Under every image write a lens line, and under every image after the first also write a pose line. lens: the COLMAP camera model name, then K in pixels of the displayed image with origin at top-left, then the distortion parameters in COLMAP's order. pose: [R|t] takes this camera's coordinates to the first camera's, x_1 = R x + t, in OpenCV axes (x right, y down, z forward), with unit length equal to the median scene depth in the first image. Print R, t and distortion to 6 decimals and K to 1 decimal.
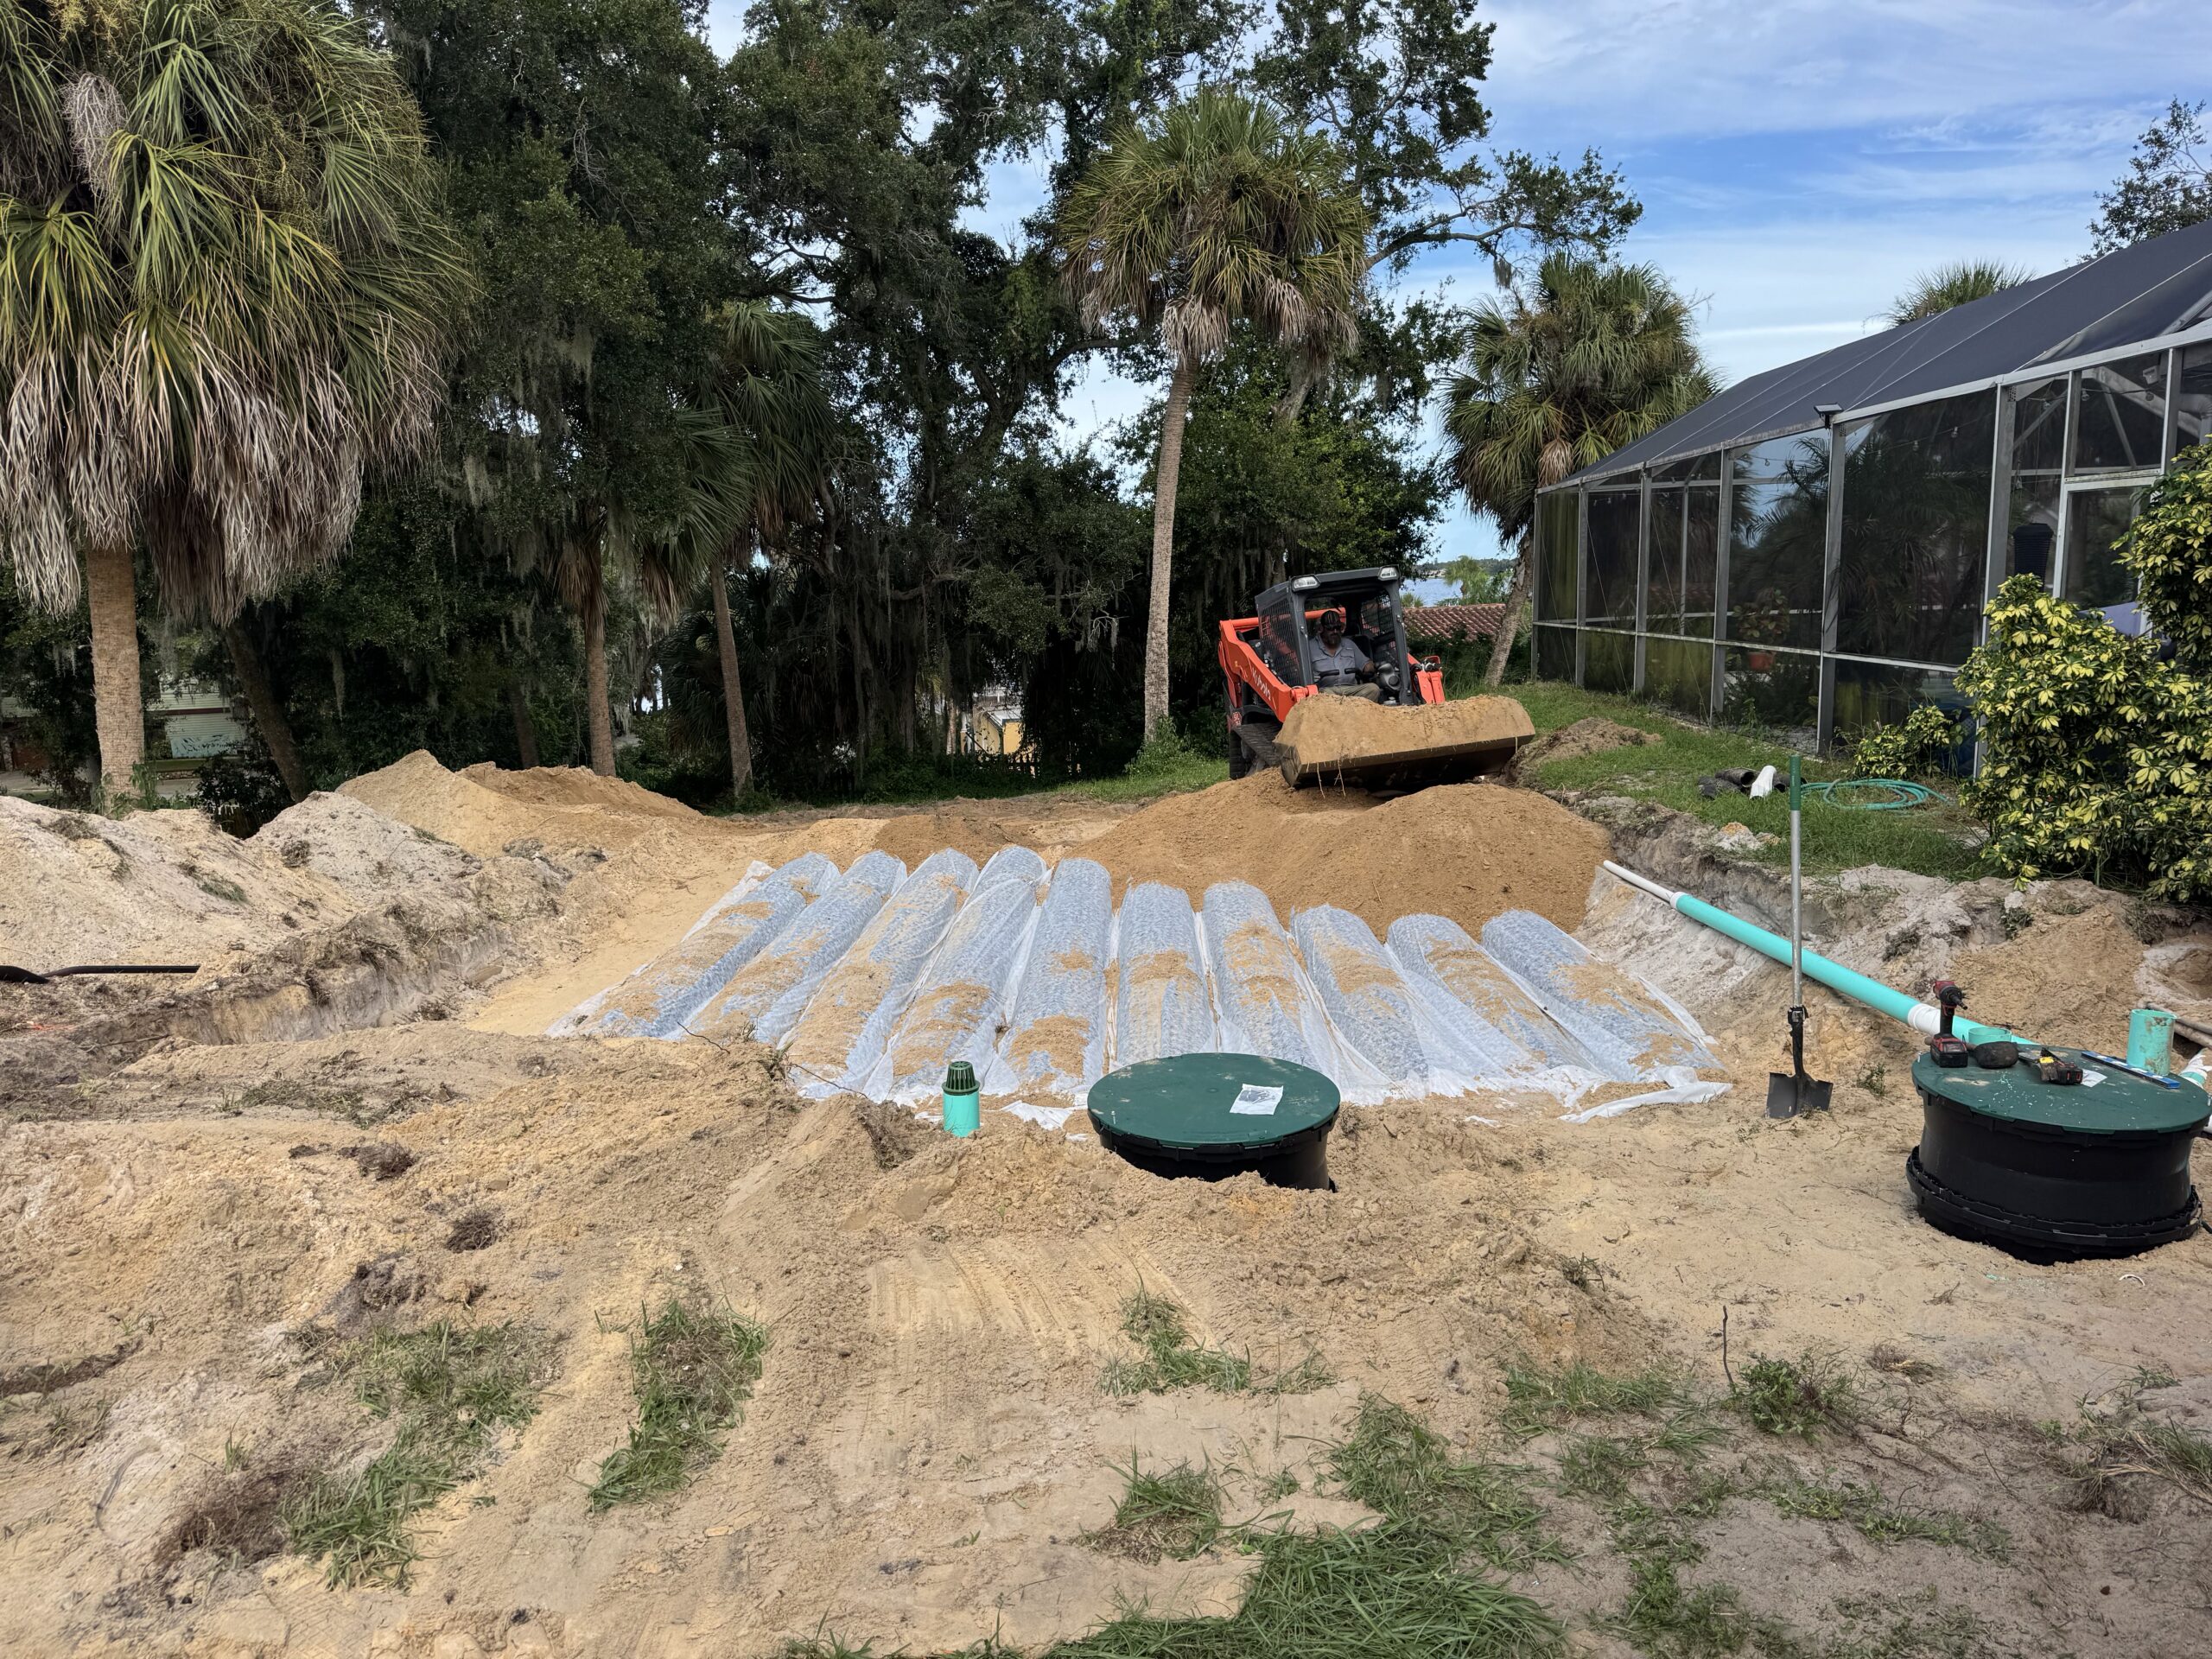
lens RADIAL K [[1527.4, 0, 1095.9], [0, 1527.4, 858.5], [0, 0, 1]] dist [0.066855, -0.125864]
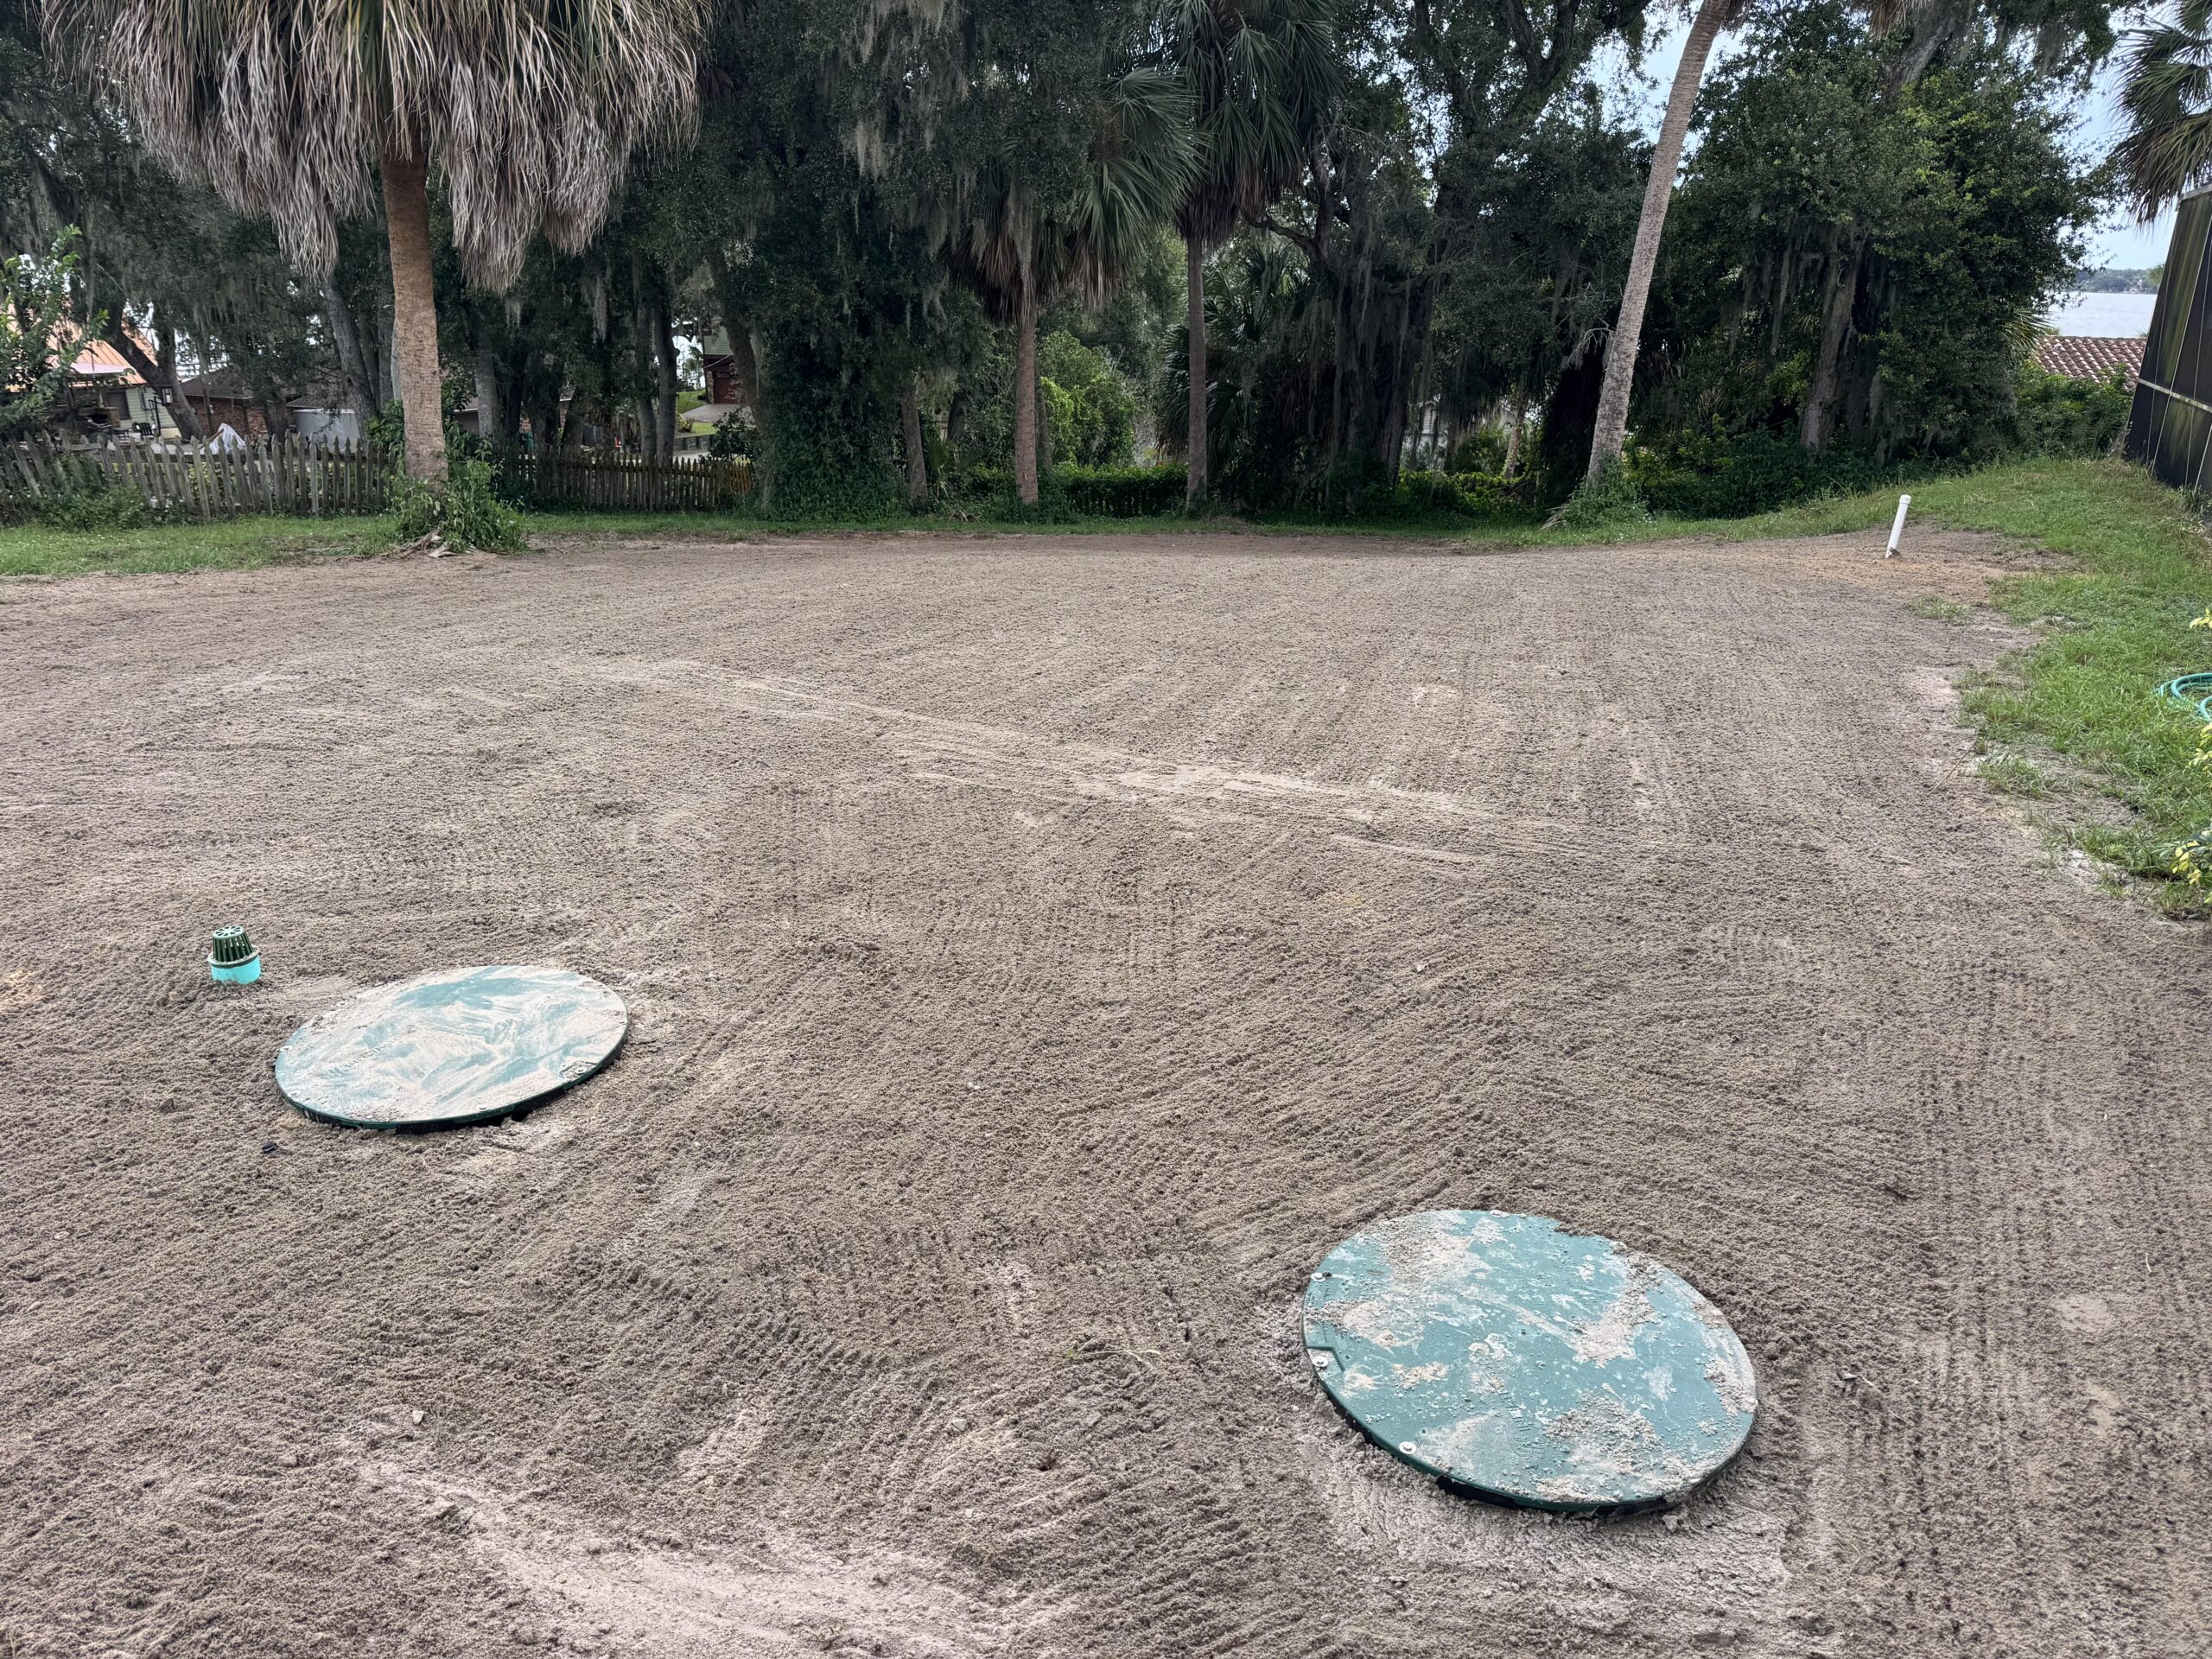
lens RADIAL K [[1540.0, 0, 1084.2], [0, 1540.0, 857.6], [0, 0, 1]] dist [-0.001221, -0.013171]
pose [[0.912812, 0.188675, -0.362181, 0.105856], [-0.115805, 0.970060, 0.213478, -0.022239], [0.391615, -0.152923, 0.907332, 0.069465]]
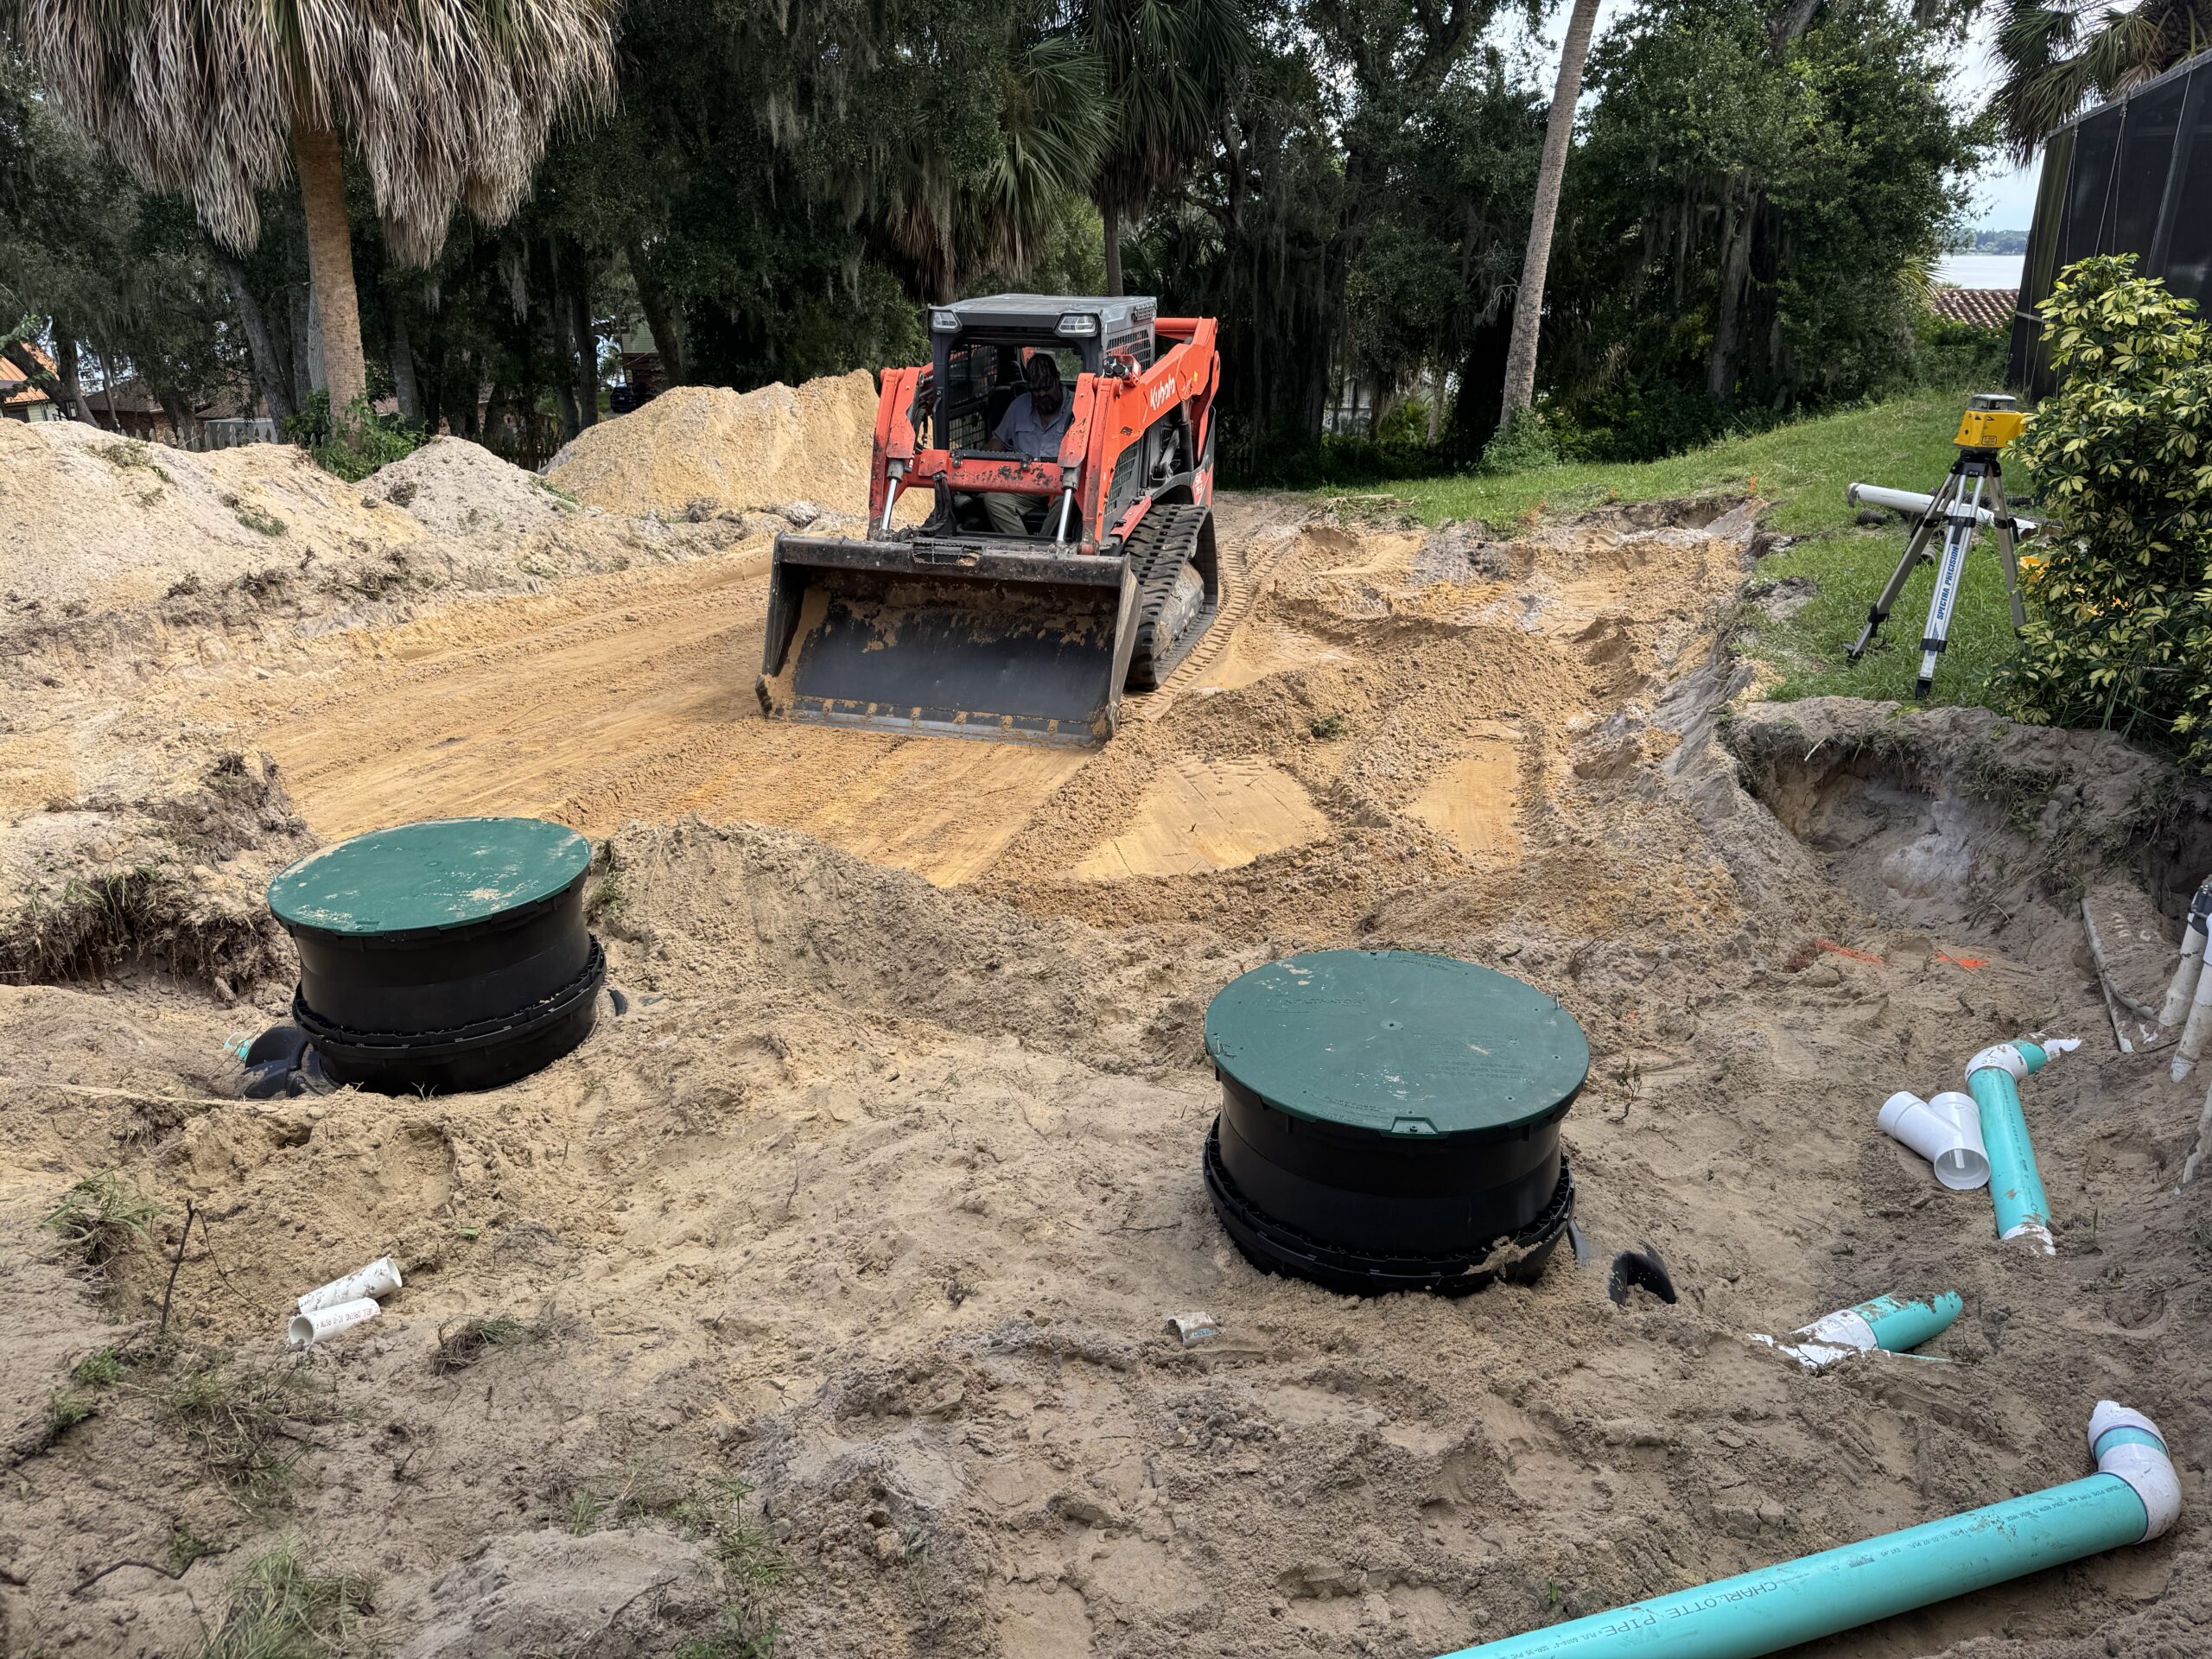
lens RADIAL K [[1542.1, 0, 1092.0], [0, 1542.1, 856.7], [0, 0, 1]] dist [0.008945, -0.025873]
pose [[0.933589, 0.151158, -0.324905, 0.115402], [-0.083085, 0.973279, 0.214069, -0.010262], [0.348581, -0.172857, 0.921201, 0.055014]]
